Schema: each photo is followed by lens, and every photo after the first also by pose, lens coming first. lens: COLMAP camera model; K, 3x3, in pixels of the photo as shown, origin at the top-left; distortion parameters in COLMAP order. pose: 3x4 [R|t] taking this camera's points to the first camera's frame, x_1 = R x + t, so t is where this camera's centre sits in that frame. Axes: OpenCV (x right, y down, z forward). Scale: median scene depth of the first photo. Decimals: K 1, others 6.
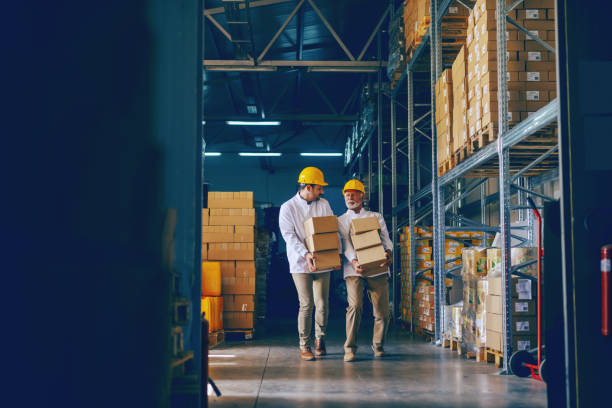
lens RADIAL K [[833.3, 0, 306.0], [0, 833.3, 204.0], [0, 0, 1]] dist [-0.011404, 0.025801]
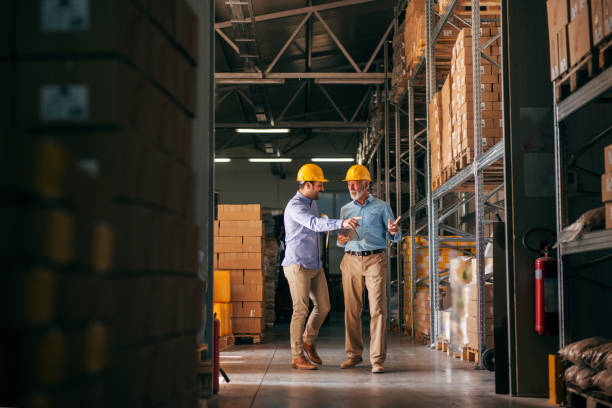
lens RADIAL K [[902.4, 0, 306.0], [0, 902.4, 204.0], [0, 0, 1]] dist [-0.018704, 0.008854]
pose [[0.999803, -0.004694, -0.019272, 0.018156], [0.004653, 0.999987, -0.002170, -0.013538], [0.019281, 0.002080, 0.999812, -0.159105]]
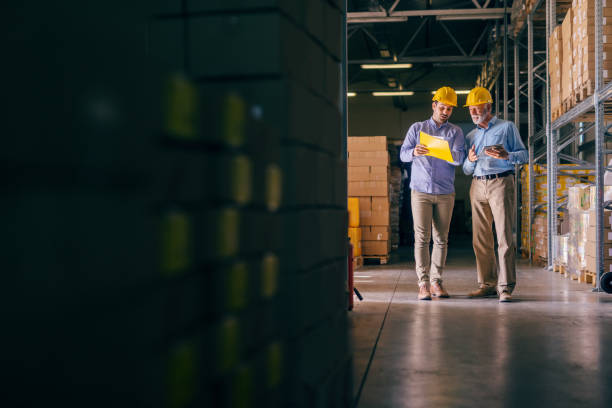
lens RADIAL K [[834.7, 0, 306.0], [0, 834.7, 204.0], [0, 0, 1]] dist [-0.011404, -0.024585]
pose [[0.987096, -0.003392, -0.160091, 0.011591], [0.016315, 0.996703, 0.079478, -0.016052], [0.159294, -0.081064, 0.983897, -0.161702]]
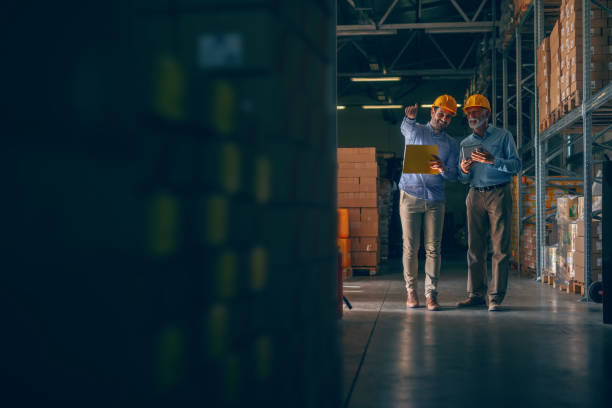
lens RADIAL K [[833.3, 0, 306.0], [0, 833.3, 204.0], [0, 0, 1]] dist [-0.011404, 0.025801]
pose [[0.989022, -0.004297, -0.147708, 0.011603], [0.013742, 0.997920, 0.062982, -0.011696], [0.147130, -0.064321, 0.987024, -0.161426]]
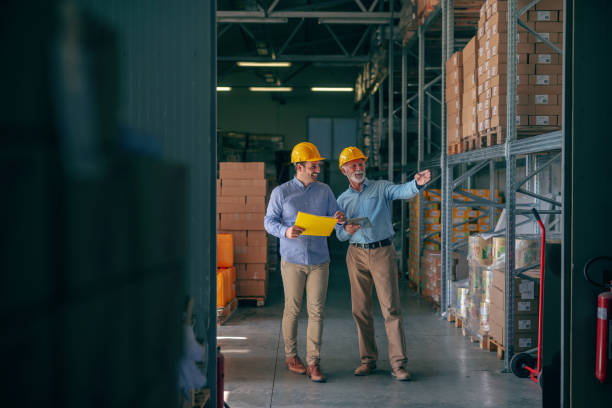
lens RADIAL K [[833.3, 0, 306.0], [0, 833.3, 204.0], [0, 0, 1]] dist [-0.011404, 0.025801]
pose [[0.999916, 0.003333, -0.012517, 0.000110], [-0.001946, 0.994020, 0.109180, -0.080223], [0.012806, -0.109146, 0.993943, -0.013845]]
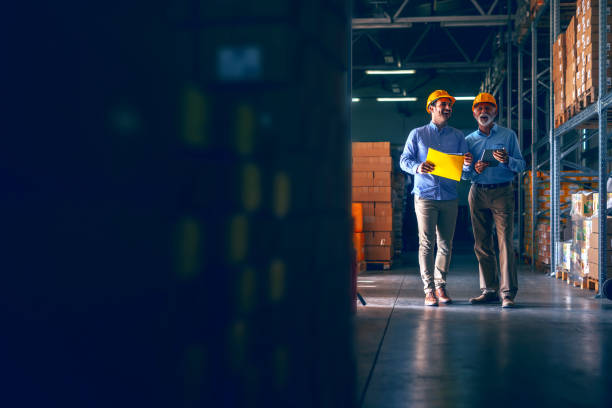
lens RADIAL K [[833.3, 0, 306.0], [0, 833.3, 204.0], [0, 0, 1]] dist [-0.011404, 0.025801]
pose [[0.986476, 0.001801, -0.163897, 0.011377], [0.010453, 0.997213, 0.073876, -0.016793], [0.163574, -0.074590, 0.983707, -0.165188]]
